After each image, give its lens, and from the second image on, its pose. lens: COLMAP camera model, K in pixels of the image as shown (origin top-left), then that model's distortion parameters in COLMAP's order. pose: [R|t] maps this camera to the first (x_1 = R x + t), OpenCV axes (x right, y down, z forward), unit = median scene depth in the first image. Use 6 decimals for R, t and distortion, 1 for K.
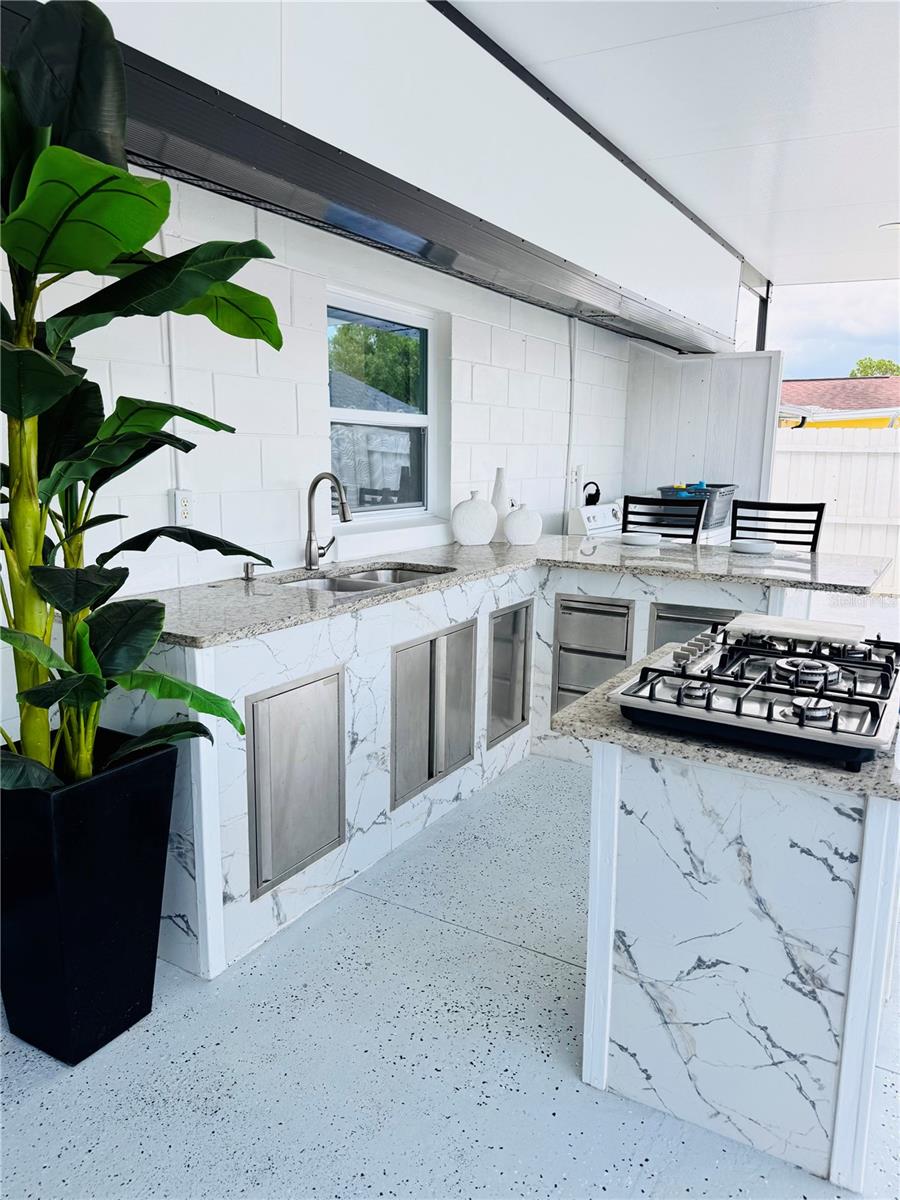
lens RADIAL K [[836.0, 0, 450.0], [0, 836.0, 600.0], [0, 0, 1]] dist [0.129978, -0.232852]
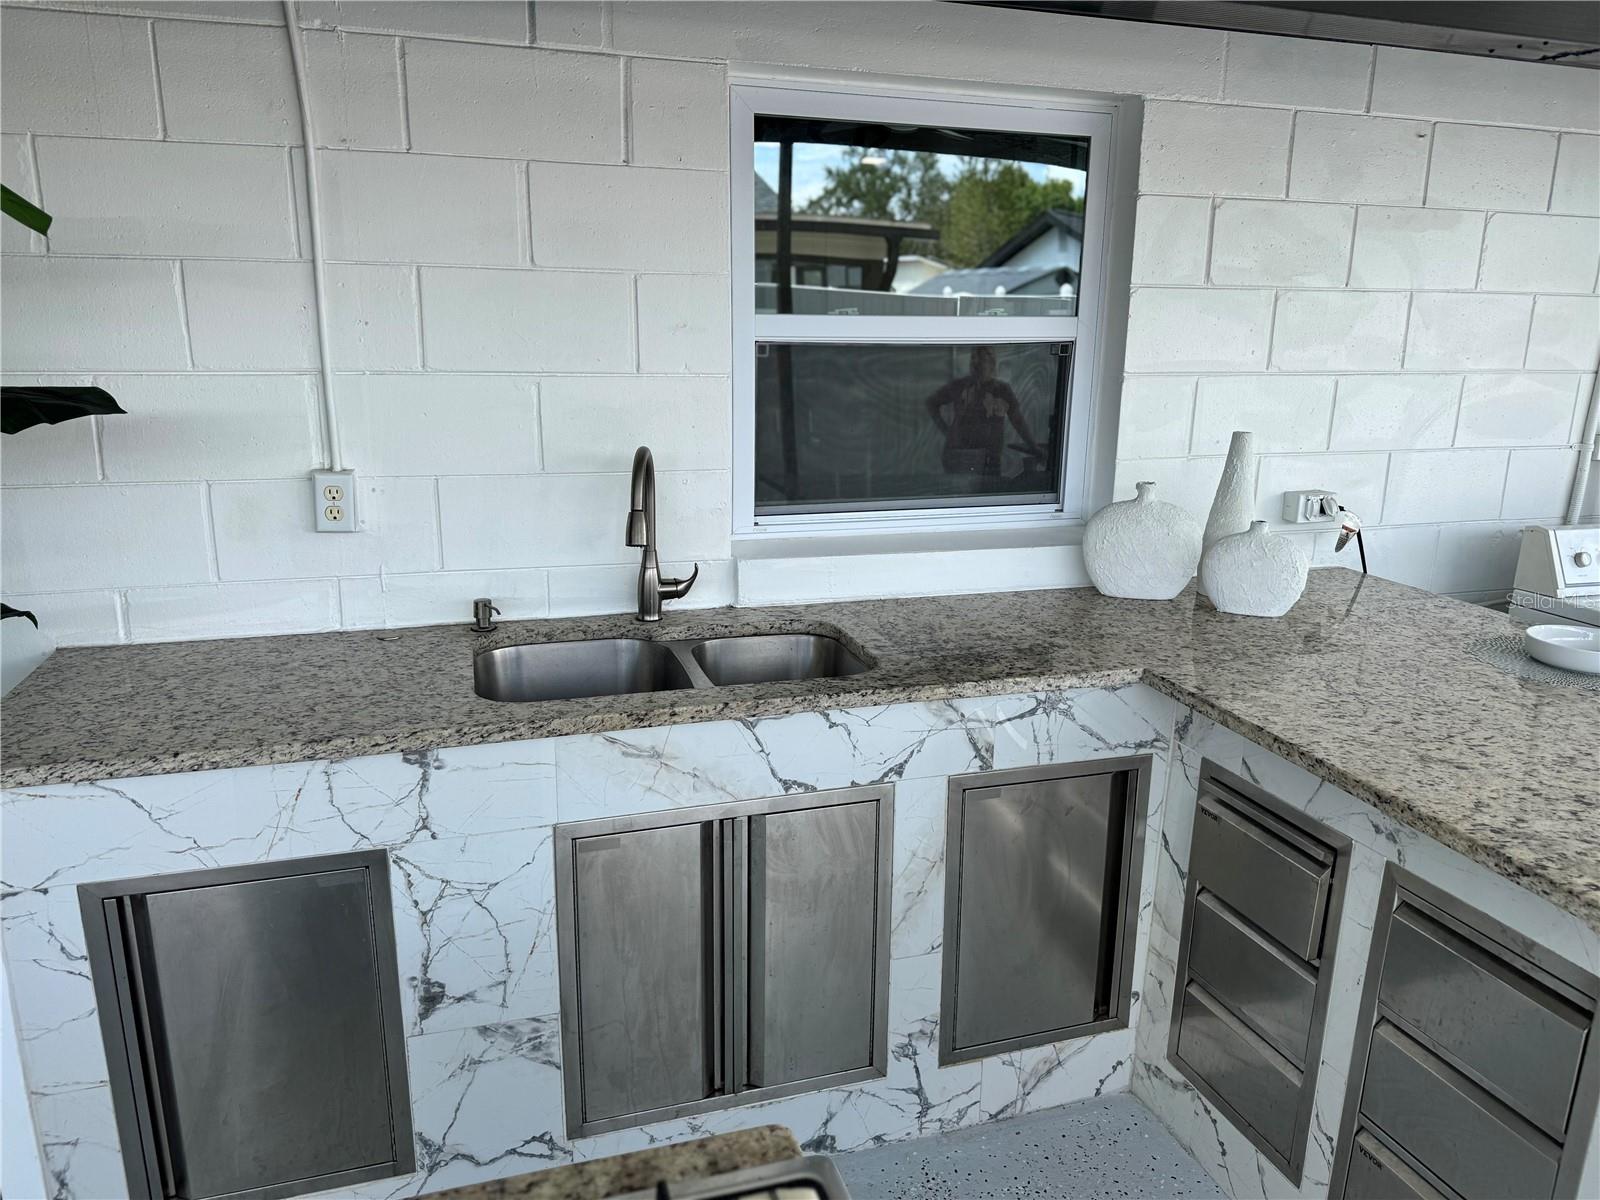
lens RADIAL K [[1114.6, 0, 800.0], [0, 1114.6, 585.2], [0, 0, 1]] dist [0.129978, -0.232852]
pose [[0.745557, 0.149611, -0.649432, 0.372167], [-0.120206, 0.988682, 0.089766, -0.133893], [0.655512, 0.011140, 0.755103, 0.512163]]
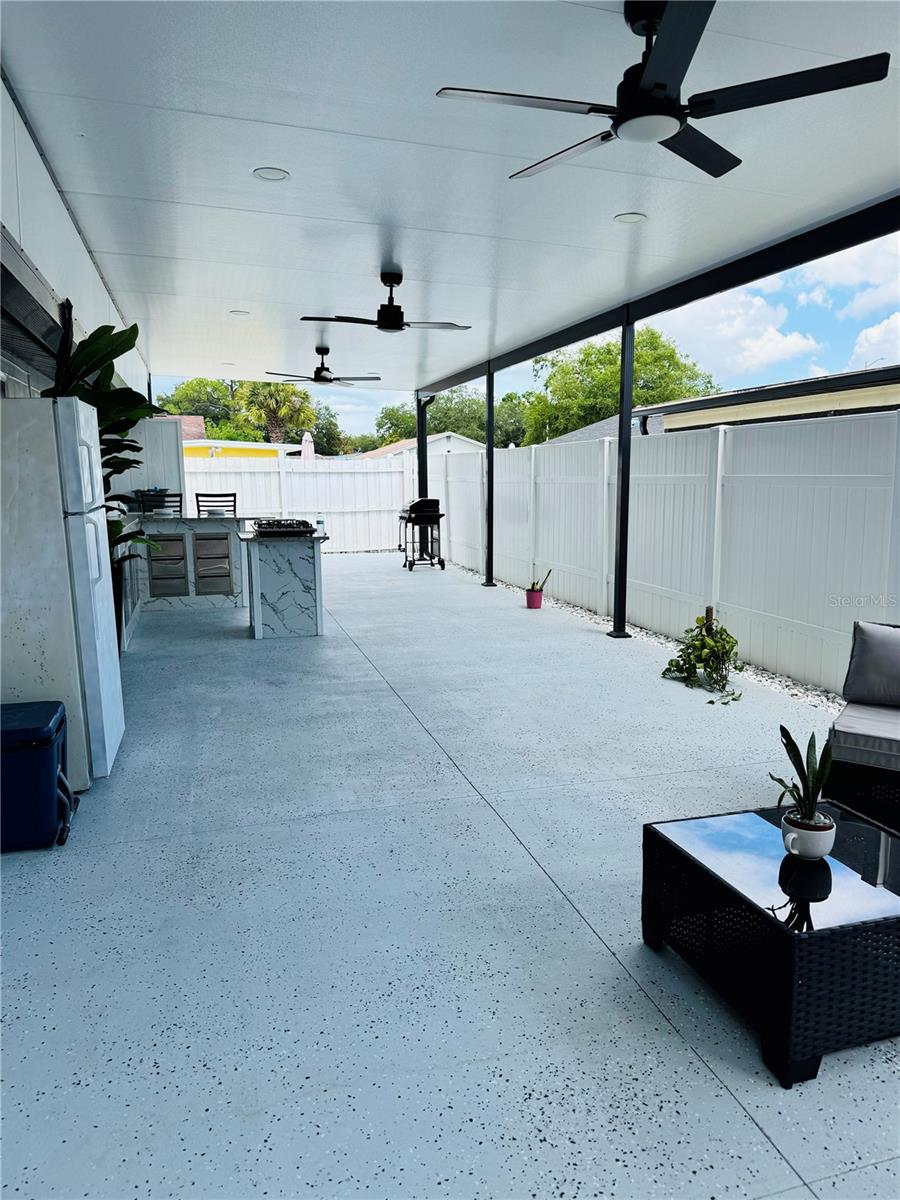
lens RADIAL K [[836.0, 0, 450.0], [0, 836.0, 600.0], [0, 0, 1]] dist [0.129978, -0.232852]
pose [[0.678327, -0.125082, 0.724035, -0.936678], [0.141881, 0.989156, 0.037959, 0.184328], [-0.720931, 0.076978, 0.688718, -1.061330]]
